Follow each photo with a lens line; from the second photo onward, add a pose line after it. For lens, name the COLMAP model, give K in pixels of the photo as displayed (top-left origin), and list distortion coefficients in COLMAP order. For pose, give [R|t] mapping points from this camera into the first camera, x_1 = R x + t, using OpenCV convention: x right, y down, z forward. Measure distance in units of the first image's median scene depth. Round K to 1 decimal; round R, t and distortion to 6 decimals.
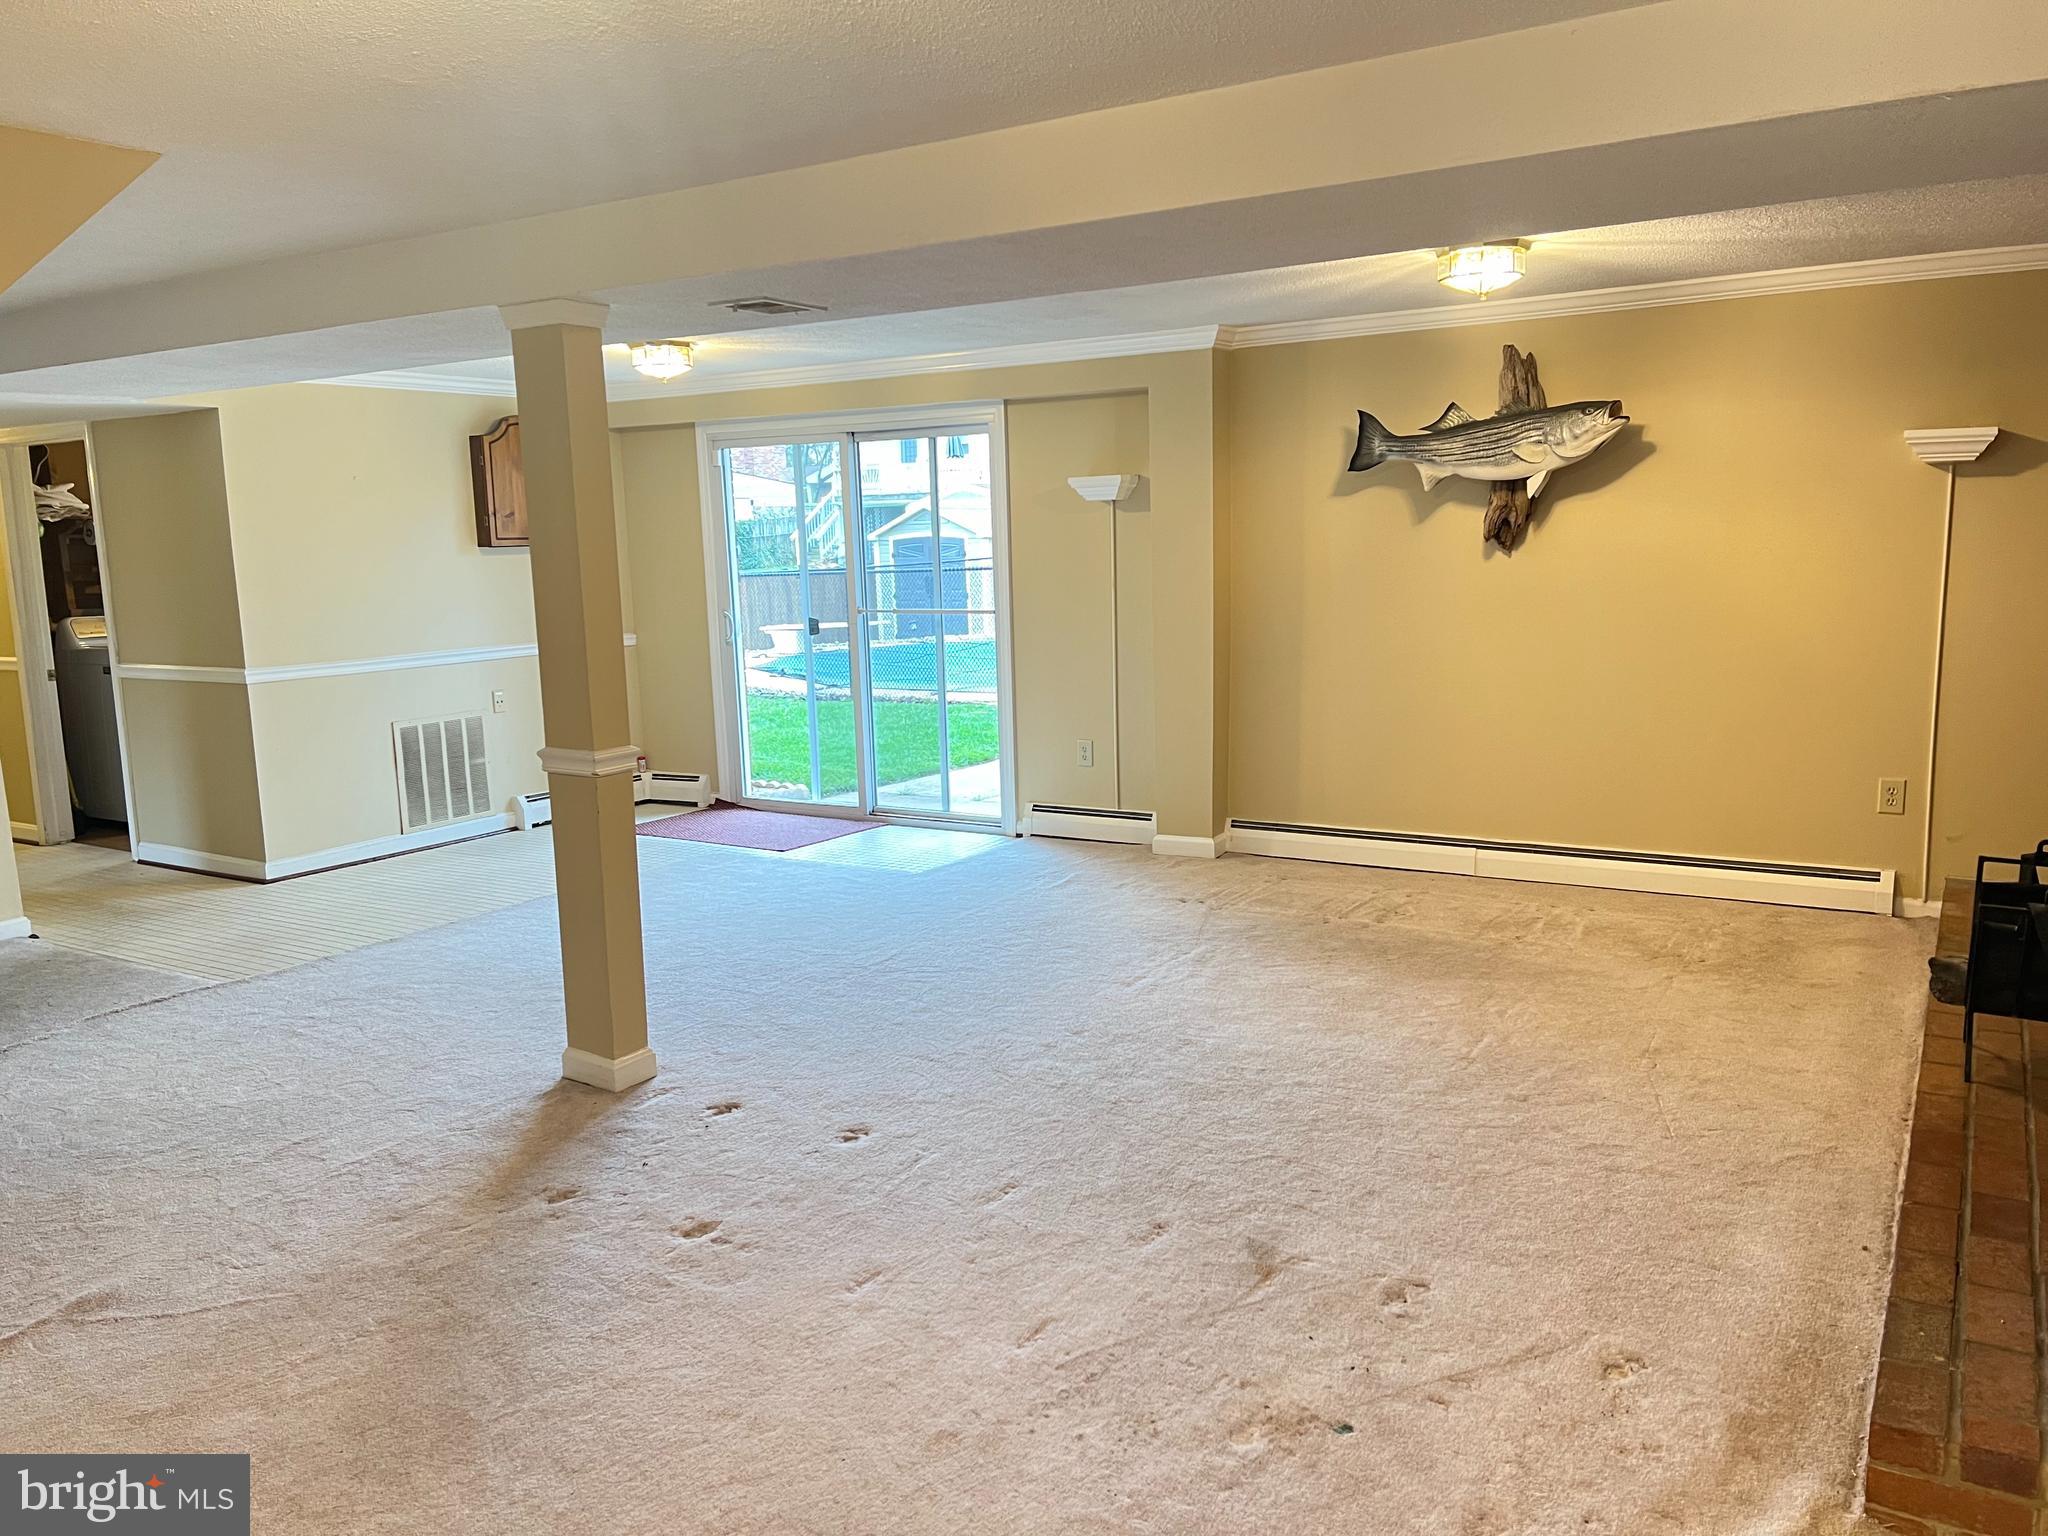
lens RADIAL K [[1531.6, 0, 1034.3], [0, 1531.6, 771.6], [0, 0, 1]] dist [0.014177, -0.005646]
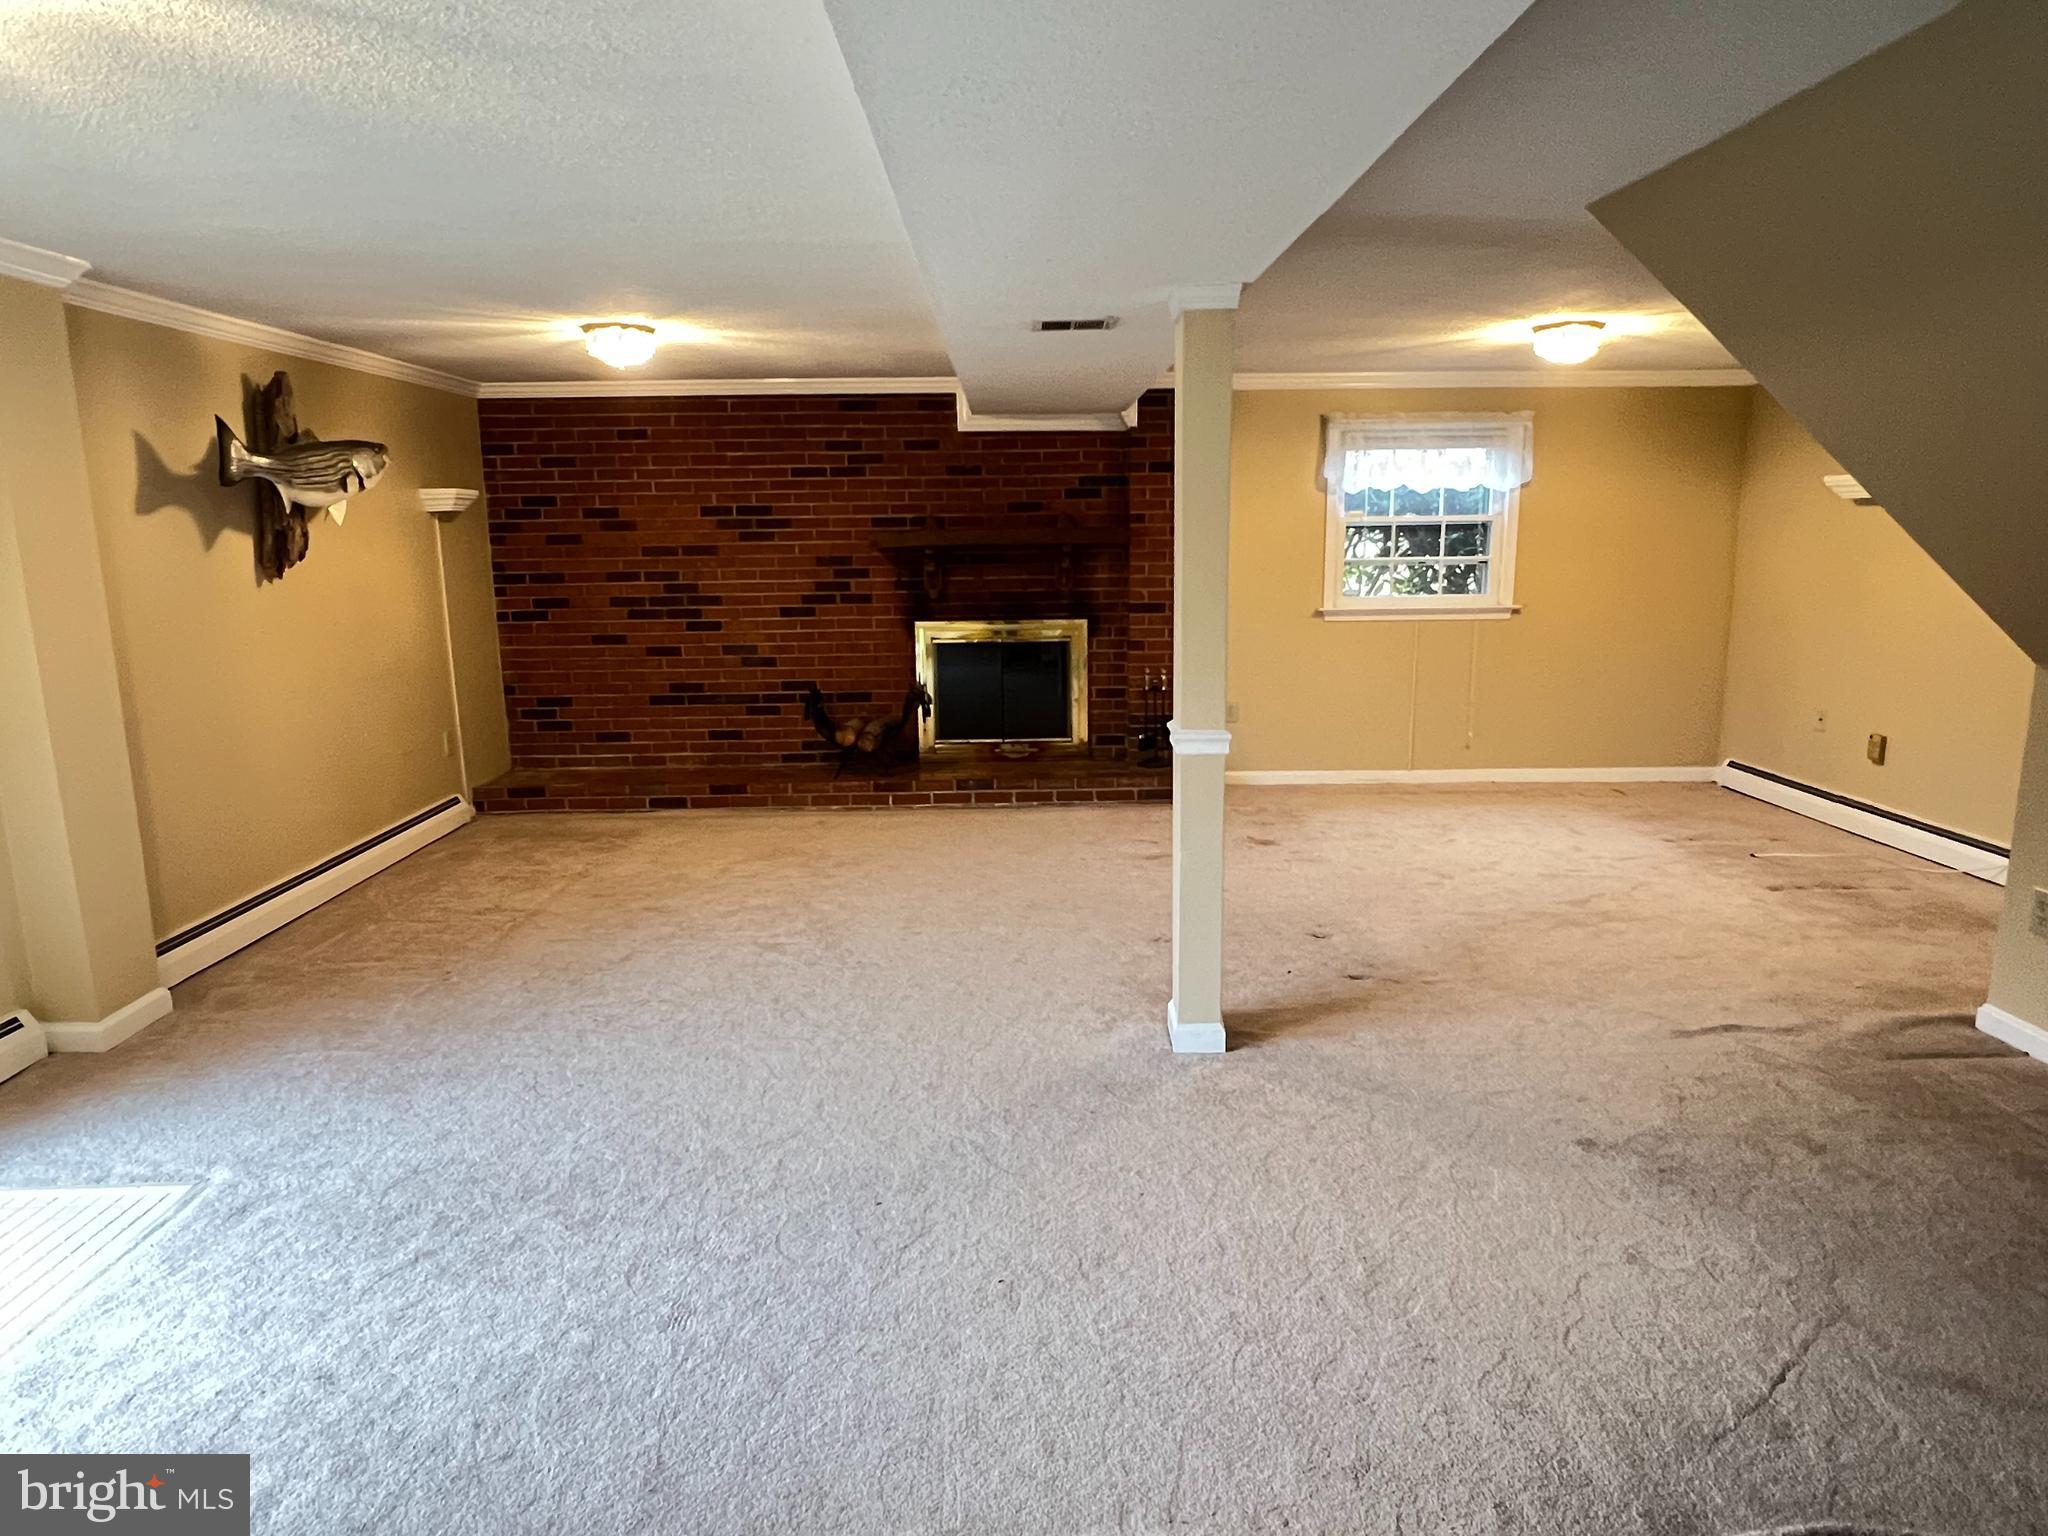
lens RADIAL K [[1193.4, 0, 1016.9], [0, 1193.4, 757.3], [0, 0, 1]] dist [-0.000446, -0.002360]
pose [[-0.537318, -0.120258, 0.834762, -0.690130], [0.156791, 0.958283, 0.238976, -0.160098], [-0.828677, 0.259289, -0.496047, 1.146852]]
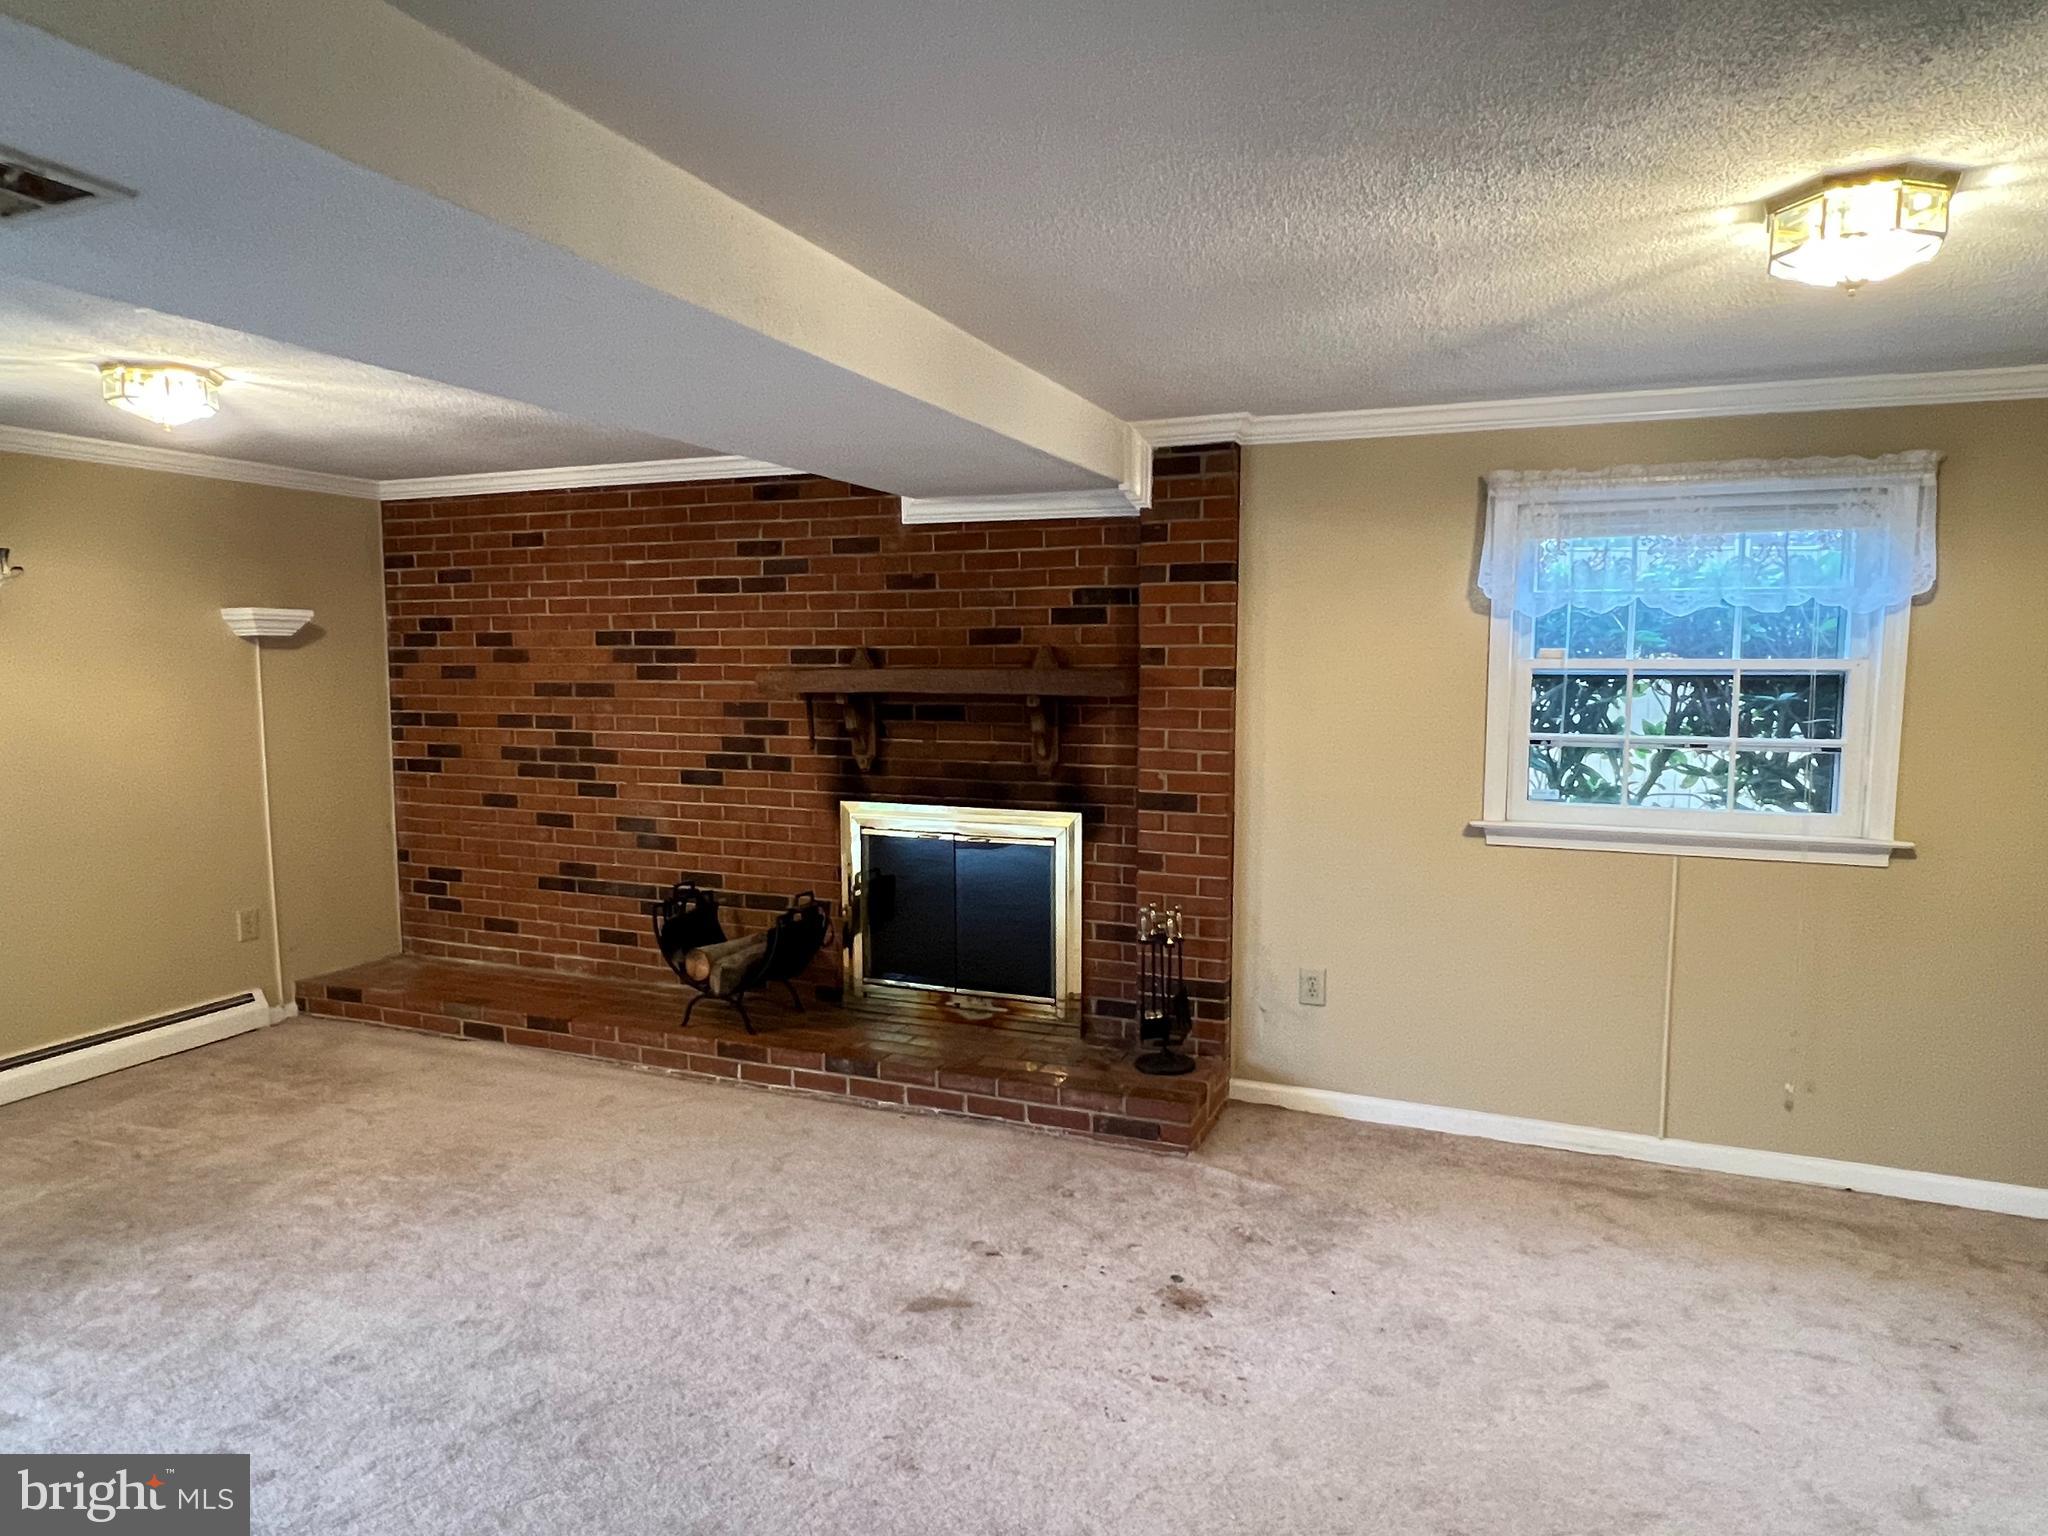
lens RADIAL K [[1193.4, 0, 1042.2], [0, 1193.4, 773.2], [0, 0, 1]] dist [-0.000446, -0.002360]
pose [[-0.176201, -0.065059, 0.982202, -0.439231], [0.152885, 0.983896, 0.092598, -0.093031], [-0.972409, 0.166480, -0.163417, 0.594428]]
